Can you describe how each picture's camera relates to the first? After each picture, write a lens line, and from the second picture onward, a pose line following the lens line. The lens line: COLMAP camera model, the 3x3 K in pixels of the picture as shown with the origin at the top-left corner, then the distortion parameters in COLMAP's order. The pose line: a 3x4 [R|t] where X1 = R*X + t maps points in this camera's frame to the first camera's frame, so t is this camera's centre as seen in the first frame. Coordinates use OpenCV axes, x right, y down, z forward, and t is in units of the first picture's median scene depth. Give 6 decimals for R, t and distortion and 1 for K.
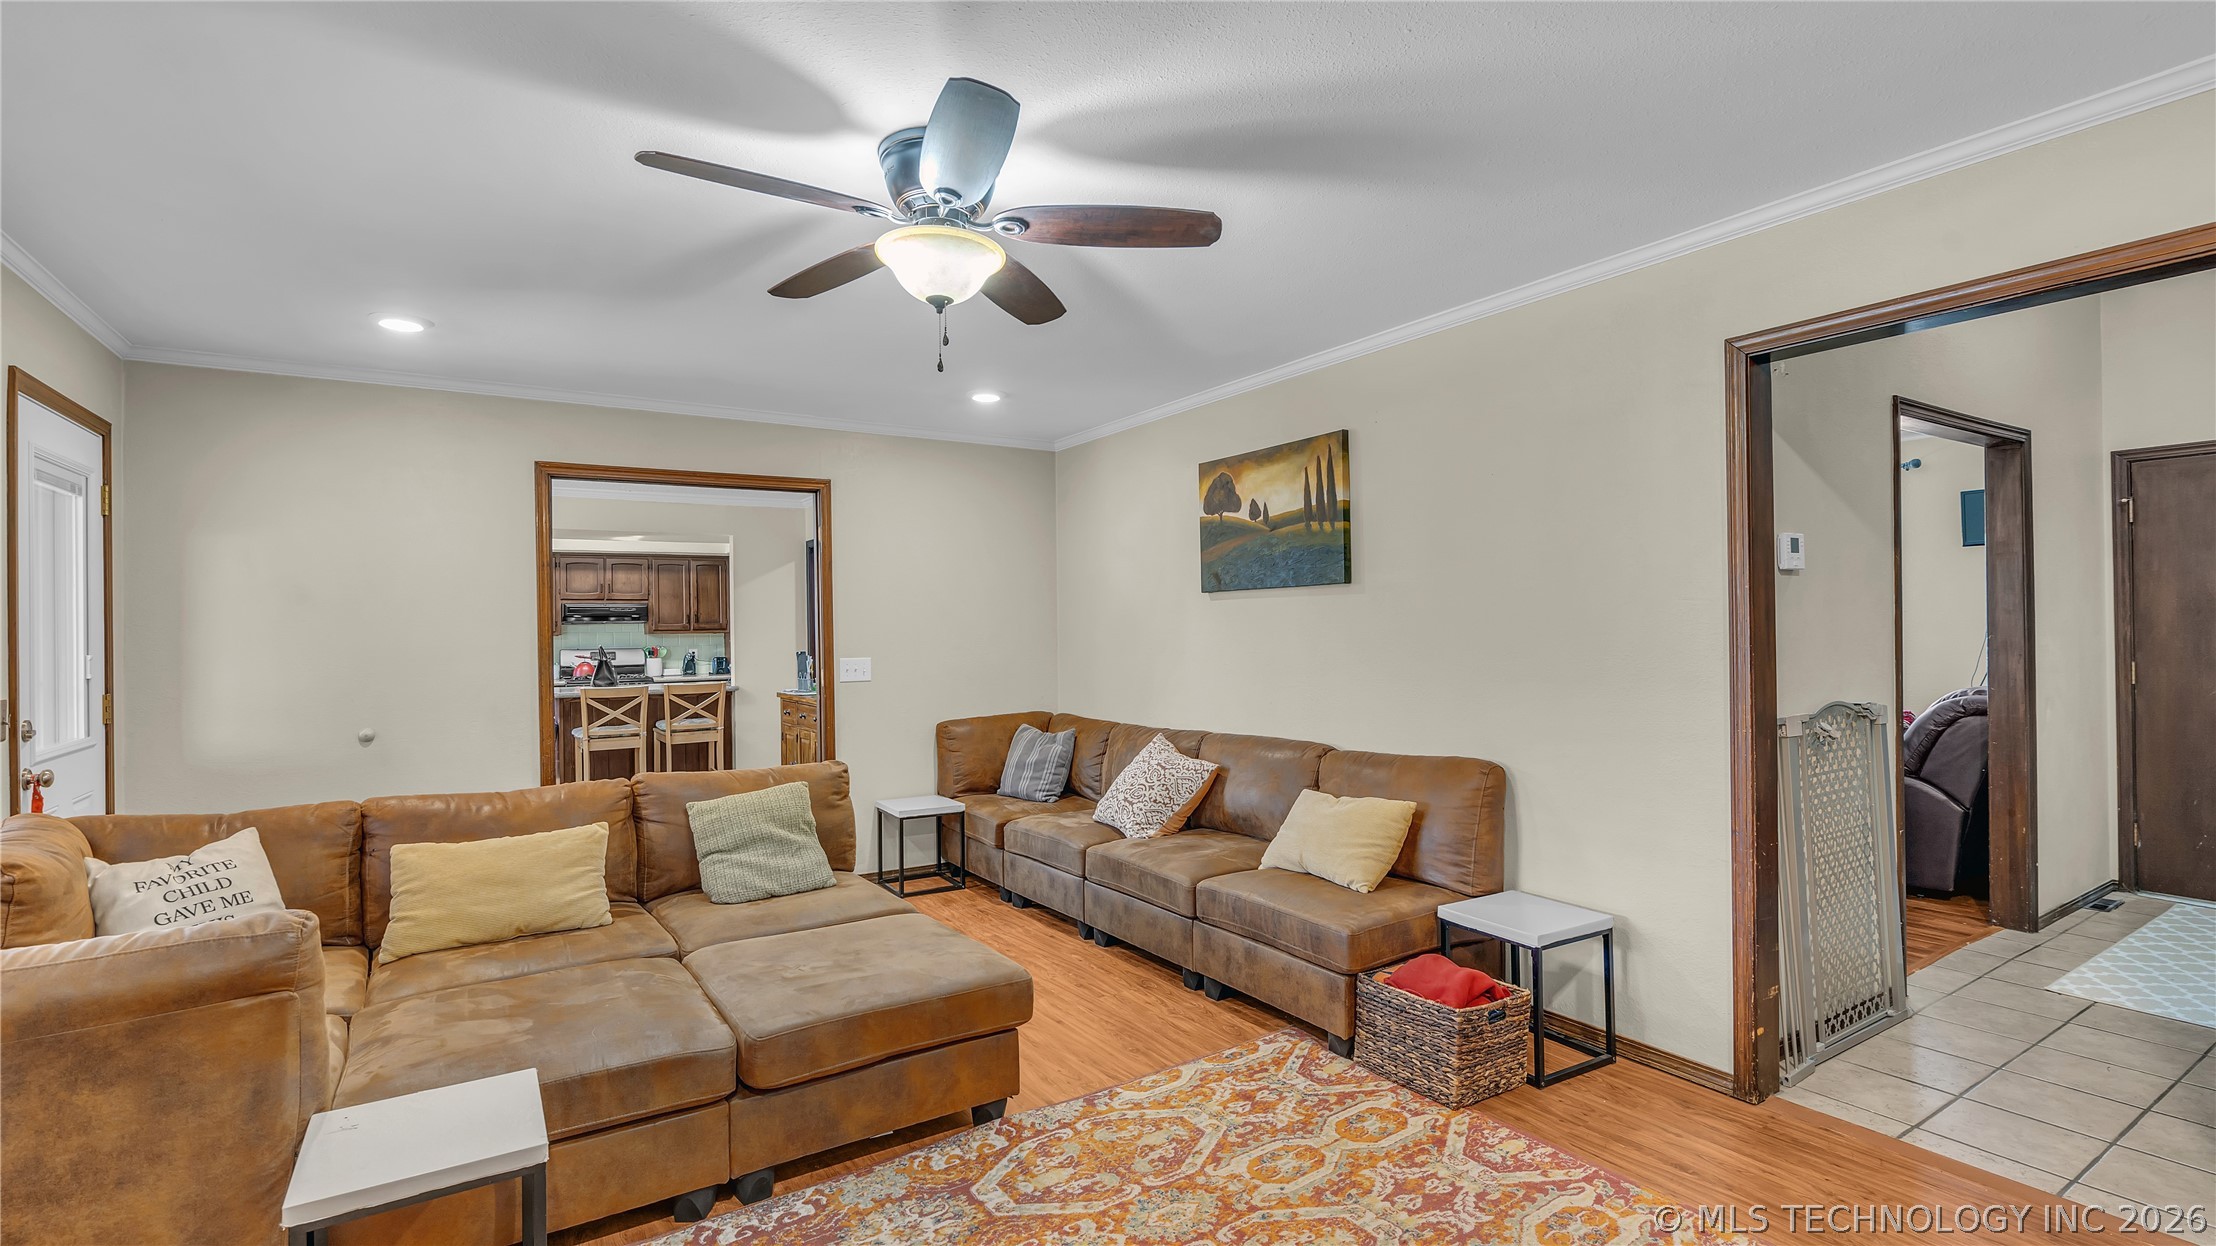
lens RADIAL K [[1004.5, 0, 1103.2], [0, 1004.5, 624.8], [0, 0, 1]] dist [-0.009099, 0.006039]
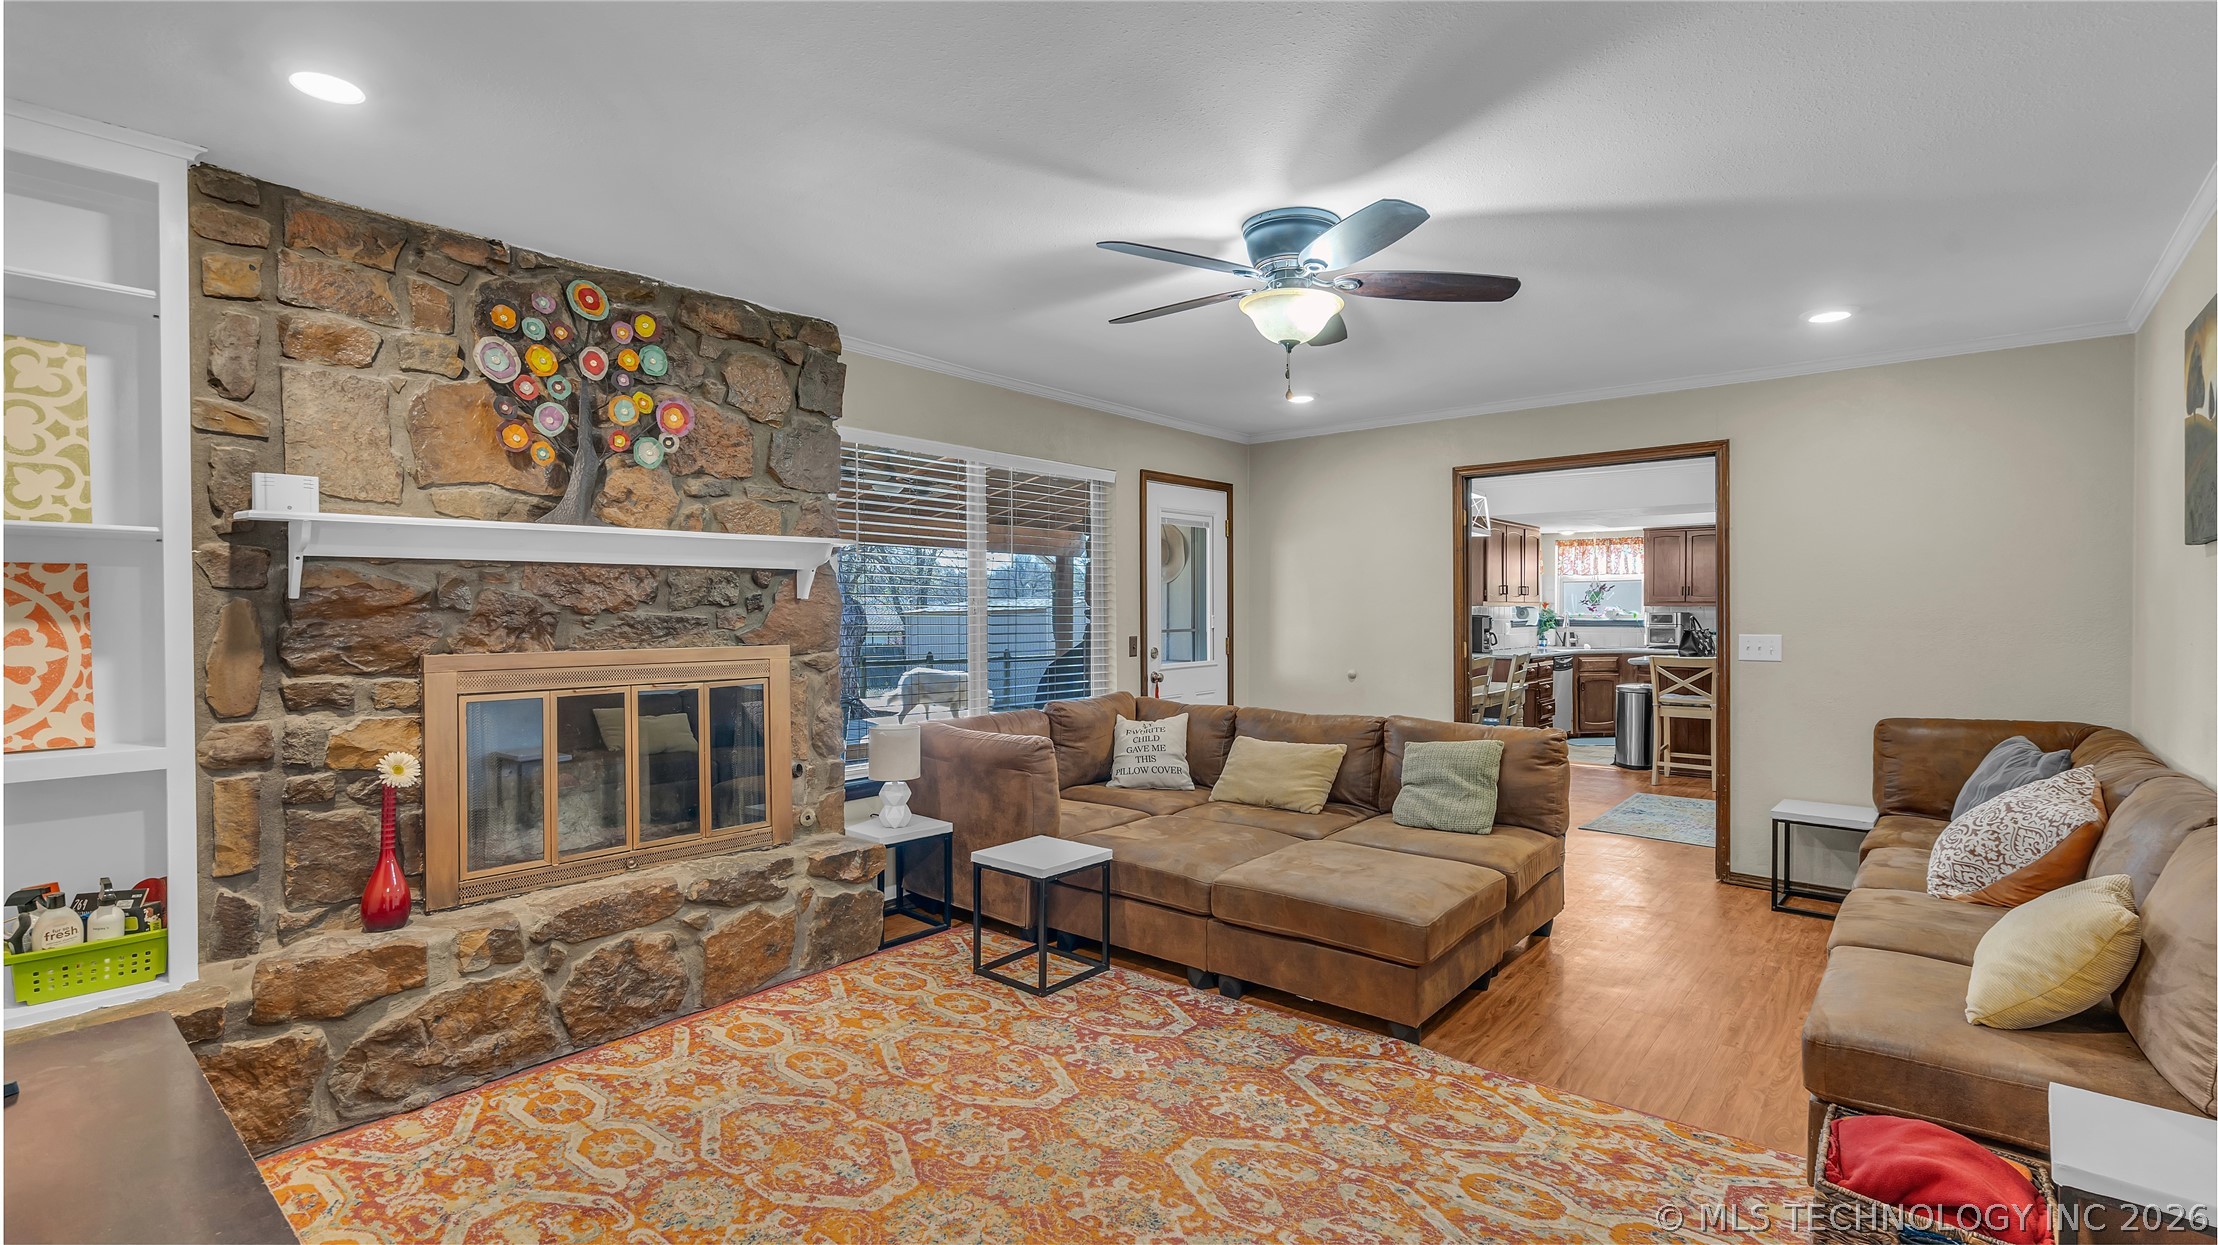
lens RADIAL K [[1002.5, 0, 1109.0], [0, 1002.5, 622.5], [0, 0, 1]] dist [0.004037, 0.000198]
pose [[0.297204, 0.023705, -0.954520, 0.525368], [0.003704, 0.999656, 0.025980, -0.003675], [0.954807, -0.011257, 0.297014, 0.219165]]
